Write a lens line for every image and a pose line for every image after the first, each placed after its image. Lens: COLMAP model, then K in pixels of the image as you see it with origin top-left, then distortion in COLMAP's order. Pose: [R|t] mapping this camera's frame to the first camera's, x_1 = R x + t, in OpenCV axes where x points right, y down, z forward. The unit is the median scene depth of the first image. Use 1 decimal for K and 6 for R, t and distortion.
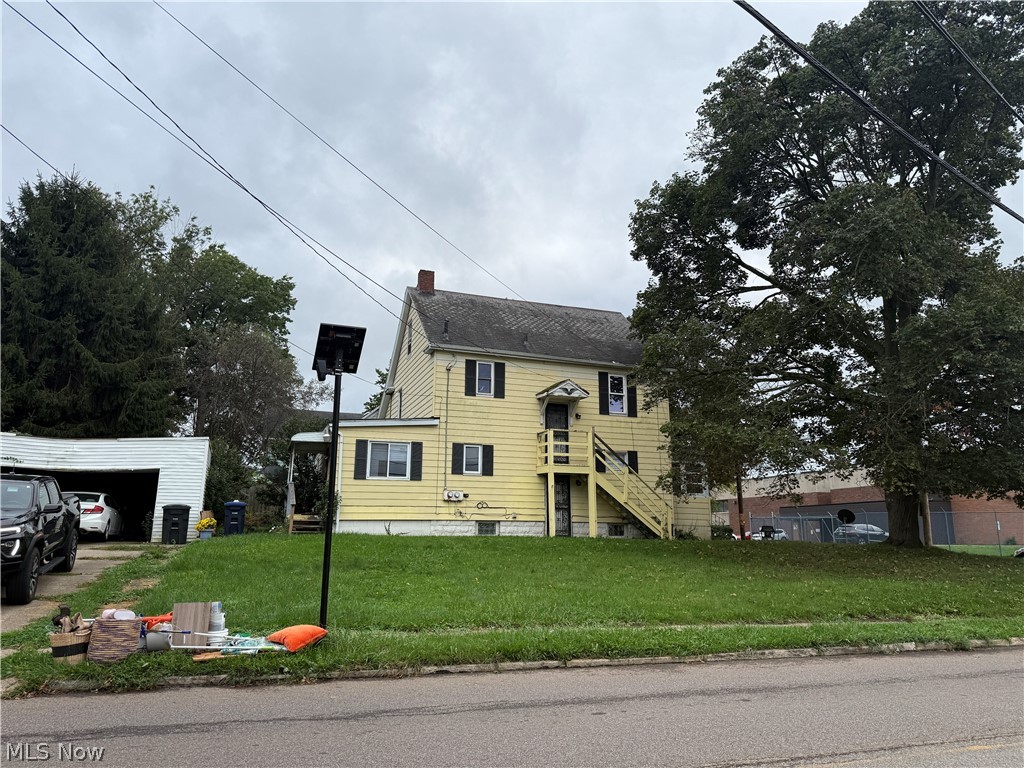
lens RADIAL K [[733.1, 0, 515.7], [0, 733.1, 381.1], [0, 0, 1]] dist [0.038592, -0.026299]
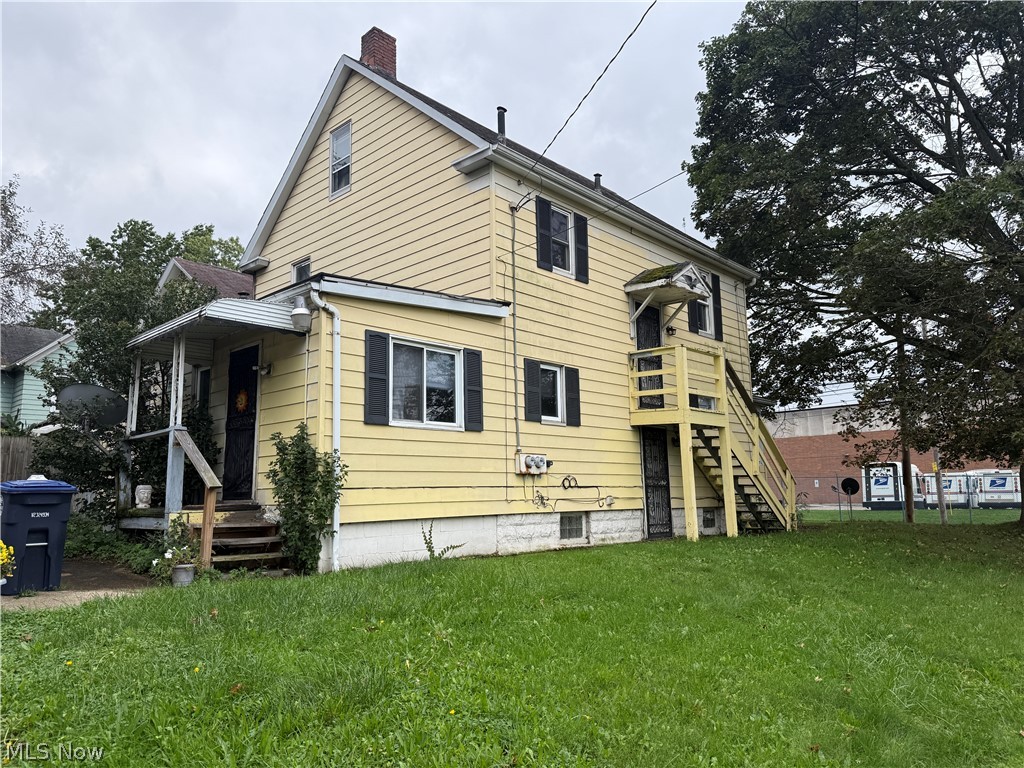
lens RADIAL K [[733.1, 0, 508.6], [0, 733.1, 389.4], [0, 0, 1]] dist [0.038592, -0.026299]
pose [[0.880948, 0.049187, 0.470650, -0.328000], [-0.076804, 0.996258, 0.039642, 0.086854], [-0.466939, -0.071070, 0.881429, 0.570407]]
